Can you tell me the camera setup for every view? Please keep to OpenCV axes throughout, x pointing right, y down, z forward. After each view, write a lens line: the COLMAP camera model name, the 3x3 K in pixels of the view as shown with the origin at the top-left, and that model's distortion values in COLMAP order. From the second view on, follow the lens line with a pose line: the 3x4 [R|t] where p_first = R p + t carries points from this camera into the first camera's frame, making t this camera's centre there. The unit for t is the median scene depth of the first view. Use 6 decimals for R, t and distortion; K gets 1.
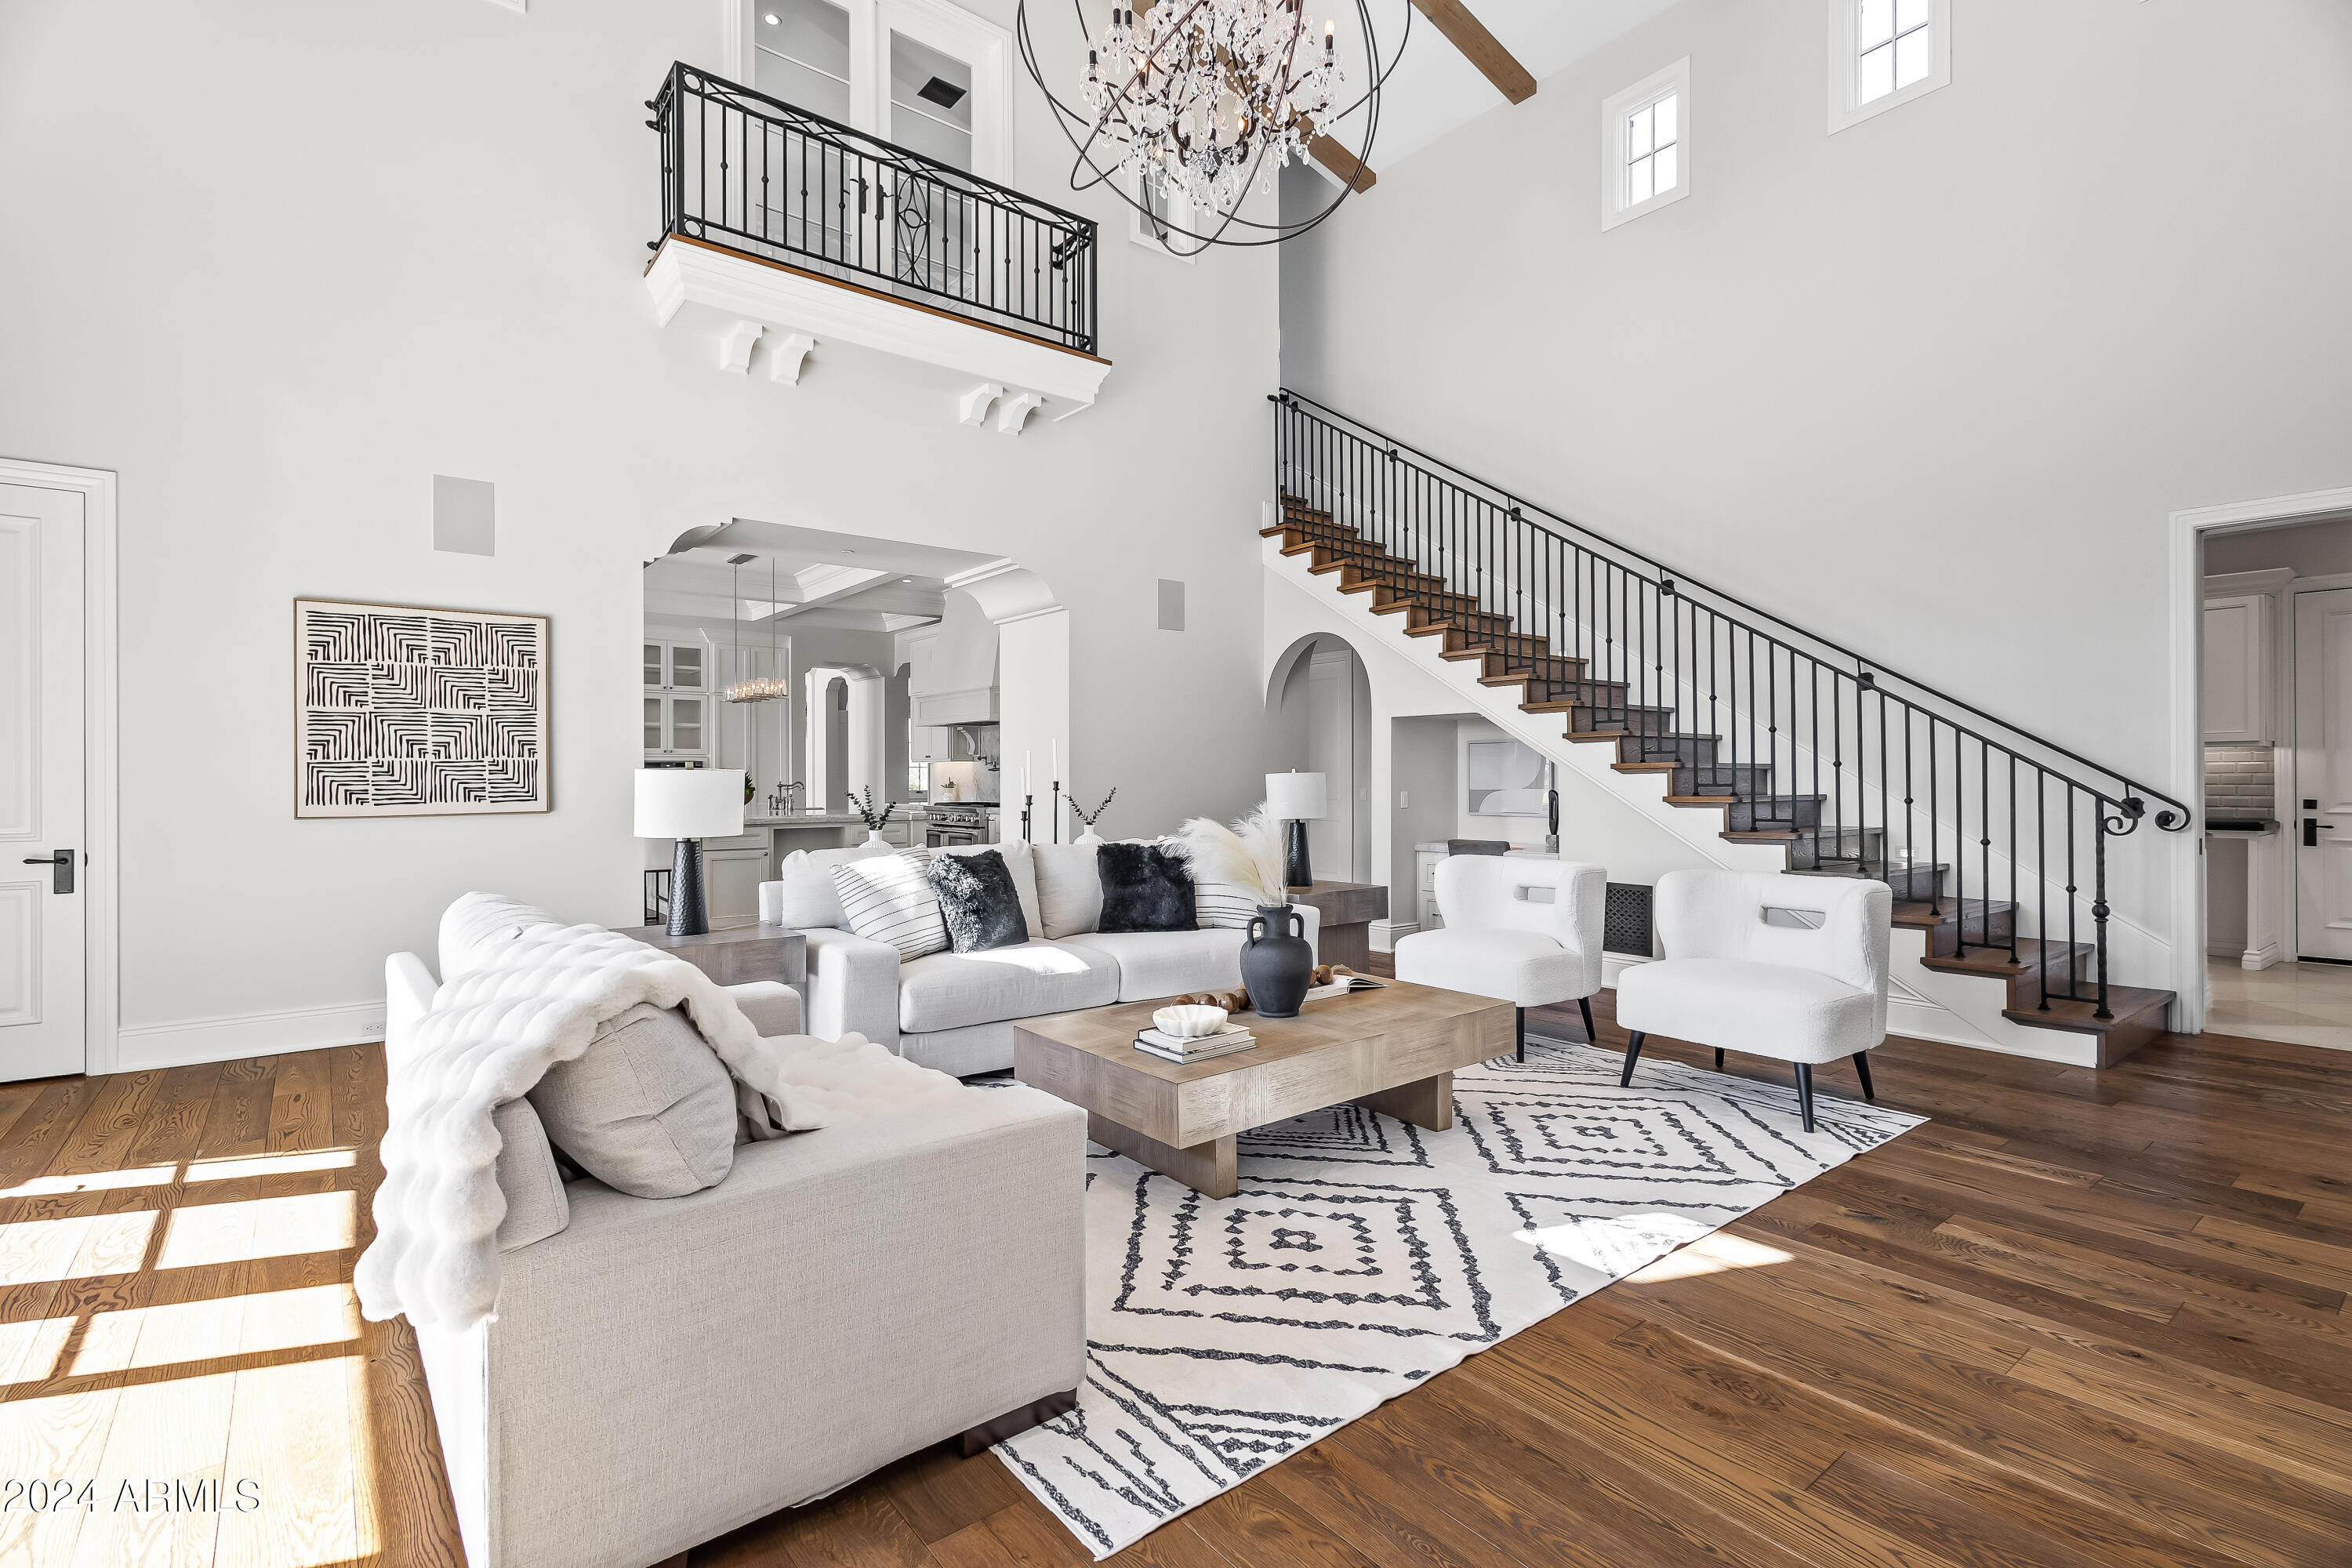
lens RADIAL K [[1110.7, 0, 1173.4], [0, 1110.7, 771.9], [0, 0, 1]] dist [0.001911, -0.000356]
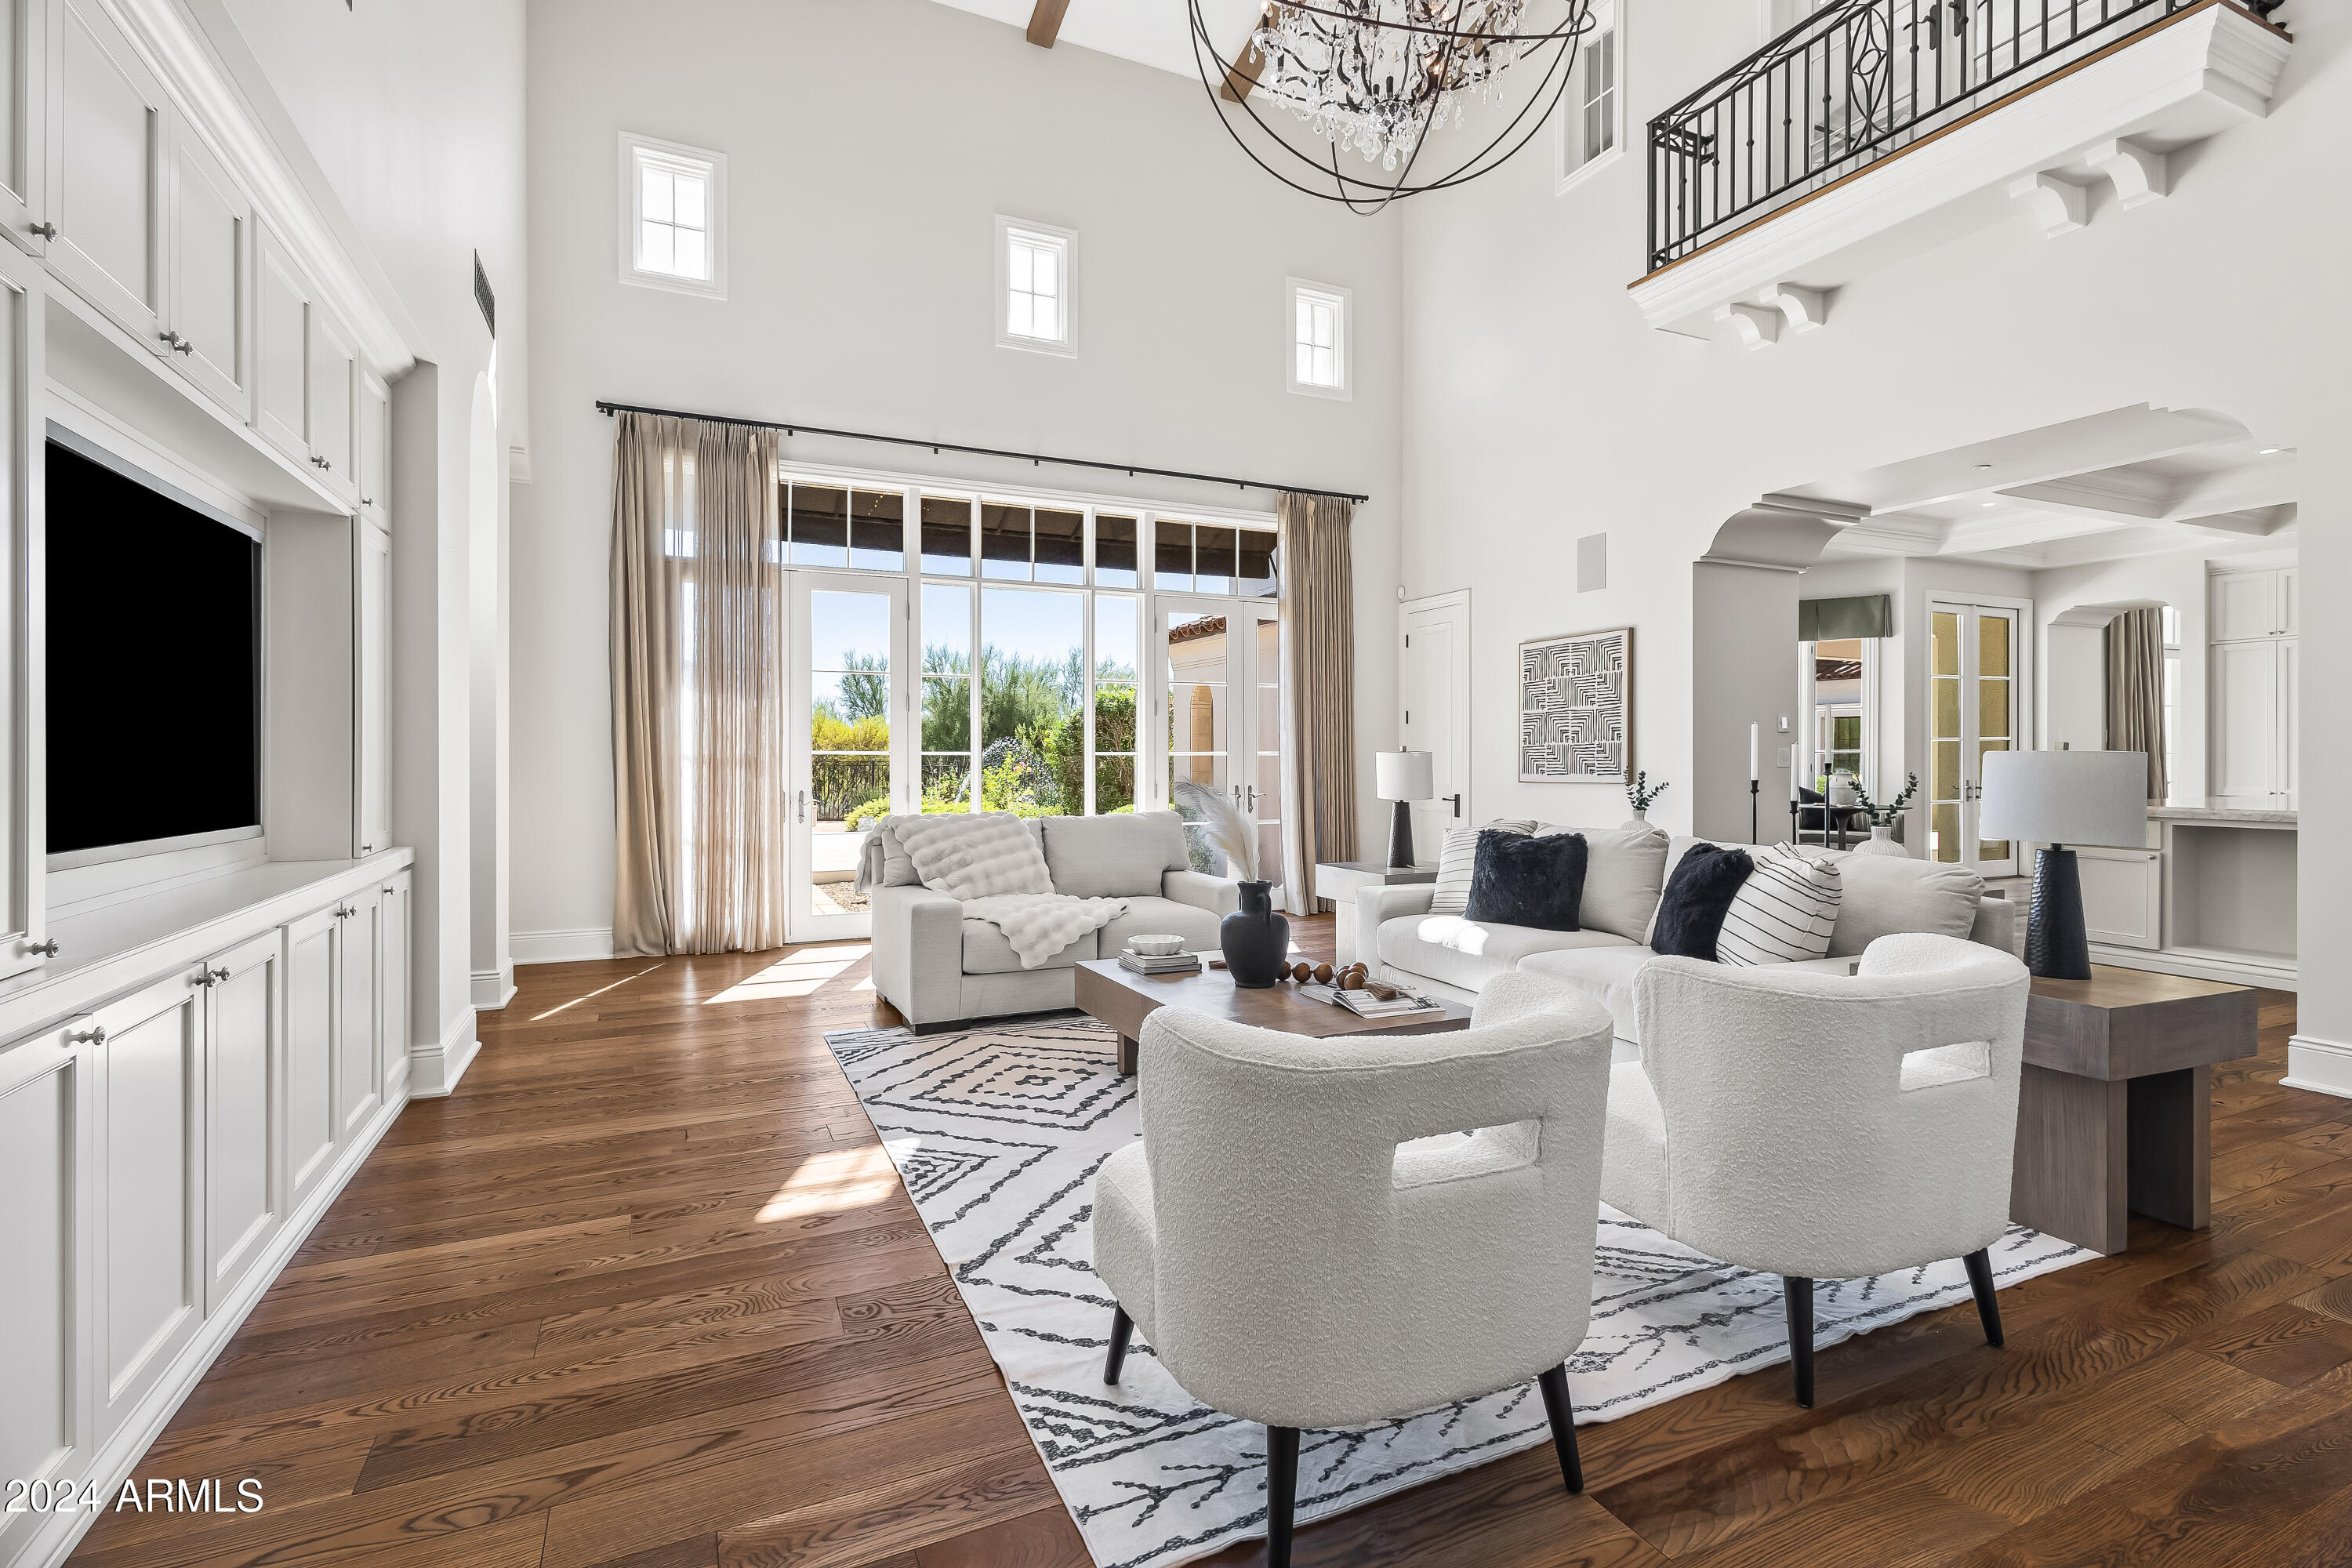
lens RADIAL K [[1110.7, 0, 1166.5], [0, 1110.7, 761.8], [0, 0, 1]] dist [0.001911, -0.000356]
pose [[-0.253177, 0.008536, -0.967382, 1.335865], [0.007355, 0.999949, 0.006899, -0.002499], [0.967392, -0.005369, -0.253227, 1.400591]]
